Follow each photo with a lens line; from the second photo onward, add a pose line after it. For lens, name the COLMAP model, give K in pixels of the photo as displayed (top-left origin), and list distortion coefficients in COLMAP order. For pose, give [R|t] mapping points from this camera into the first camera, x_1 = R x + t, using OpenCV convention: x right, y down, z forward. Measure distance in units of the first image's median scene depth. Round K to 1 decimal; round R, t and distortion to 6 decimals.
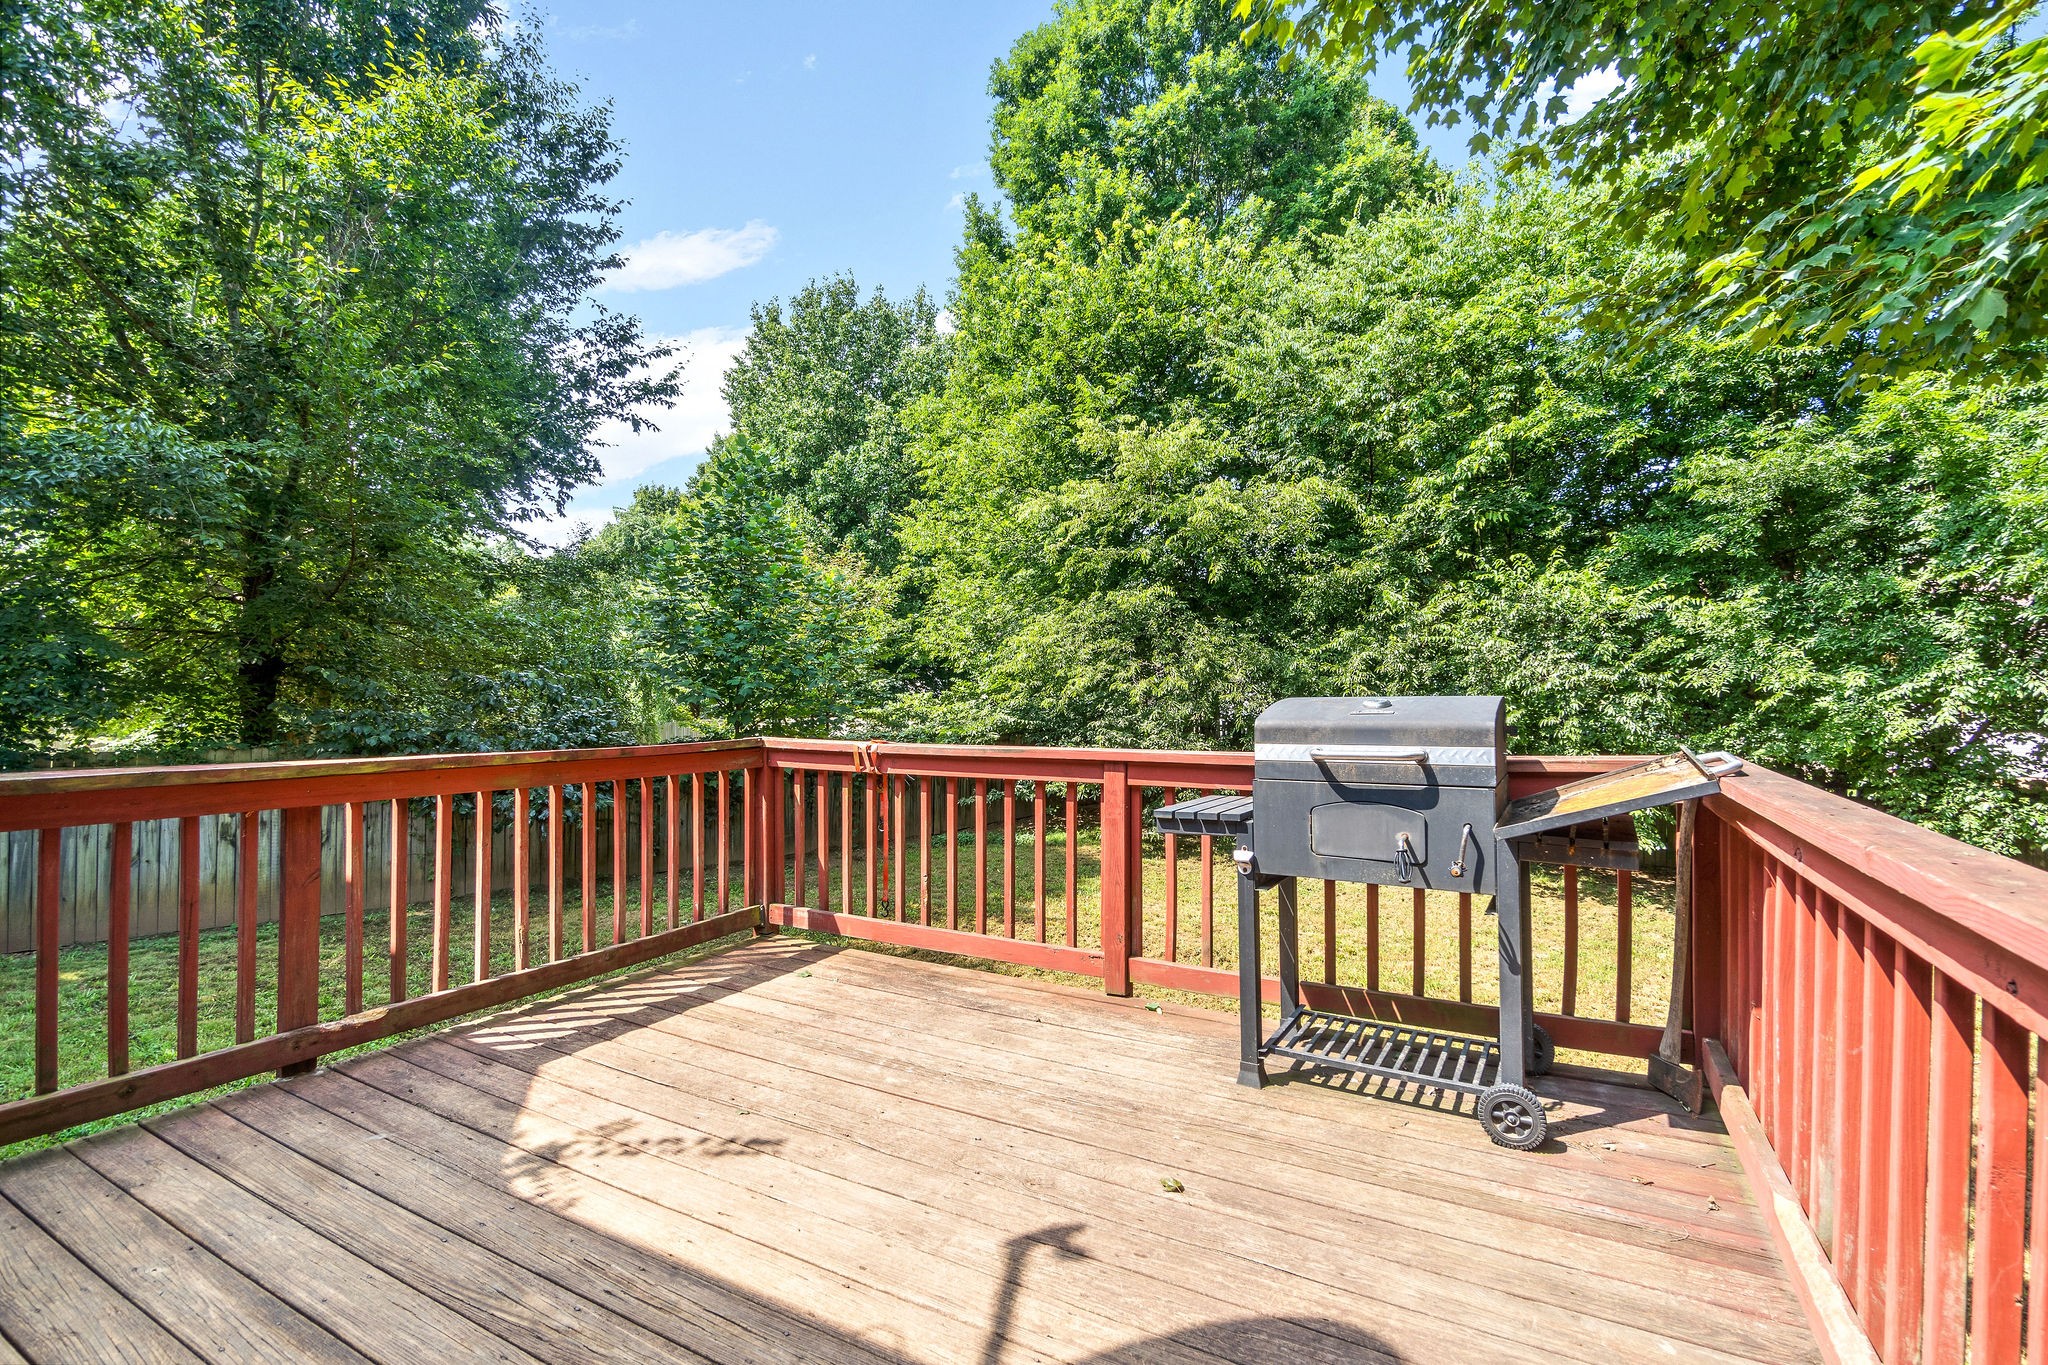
lens RADIAL K [[903.9, 0, 1014.8], [0, 903.9, 691.3], [0, 0, 1]] dist [0.002506, -0.000262]
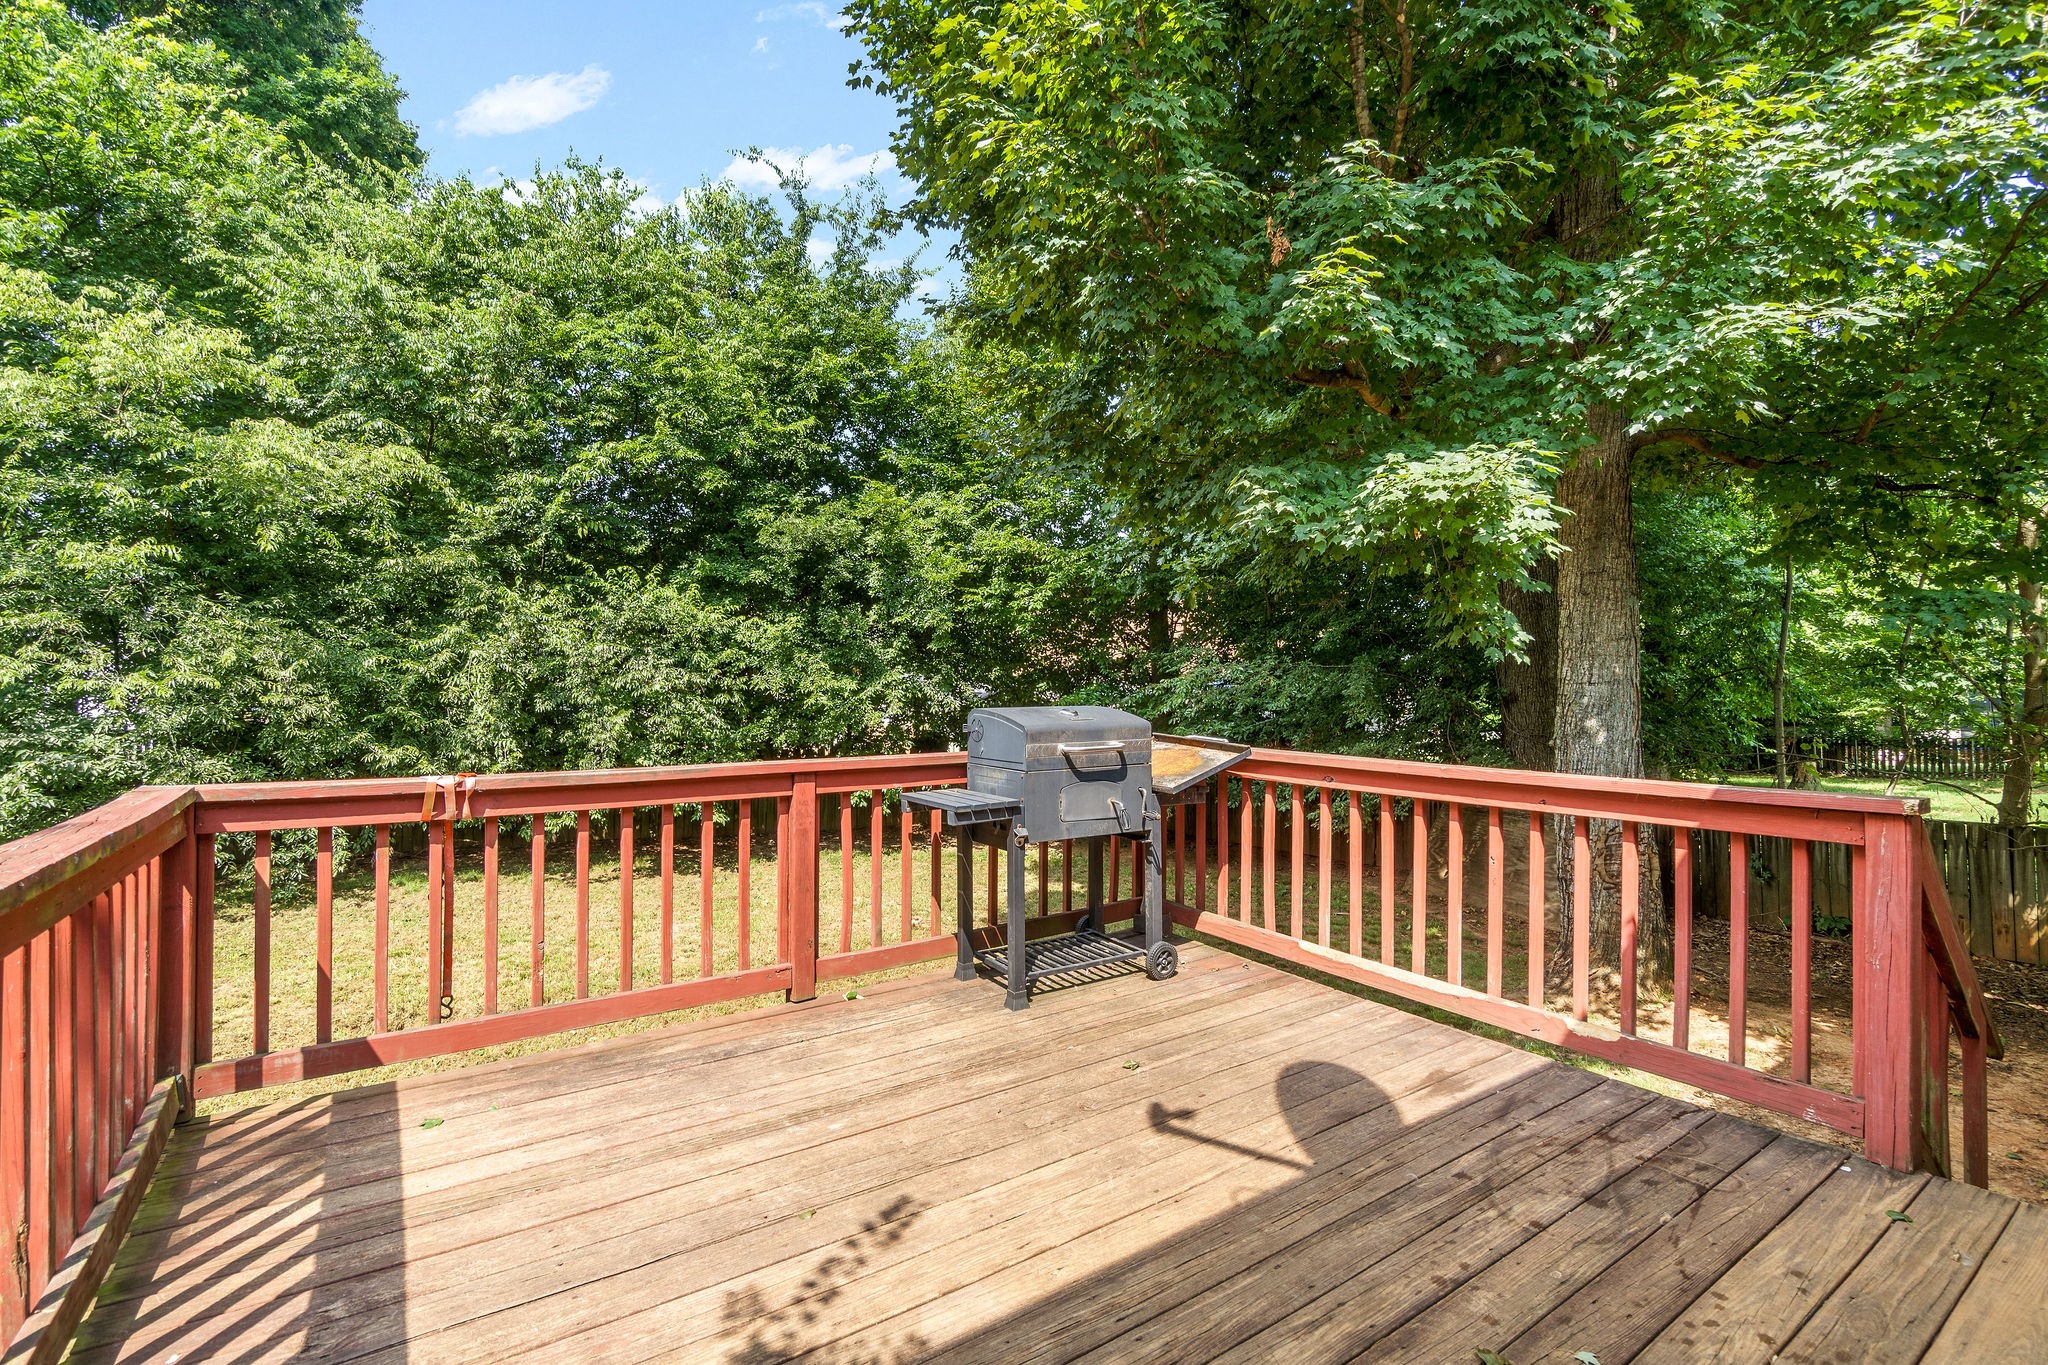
lens RADIAL K [[895.3, 0, 1024.0], [0, 895.3, 682.5], [0, 0, 1]] dist [0.001321, -0.000096]
pose [[0.457219, 0.009771, 0.889300, -0.591345], [-0.003811, 0.999952, -0.009028, -0.014035], [-0.889346, 0.000739, 0.457235, 0.271774]]
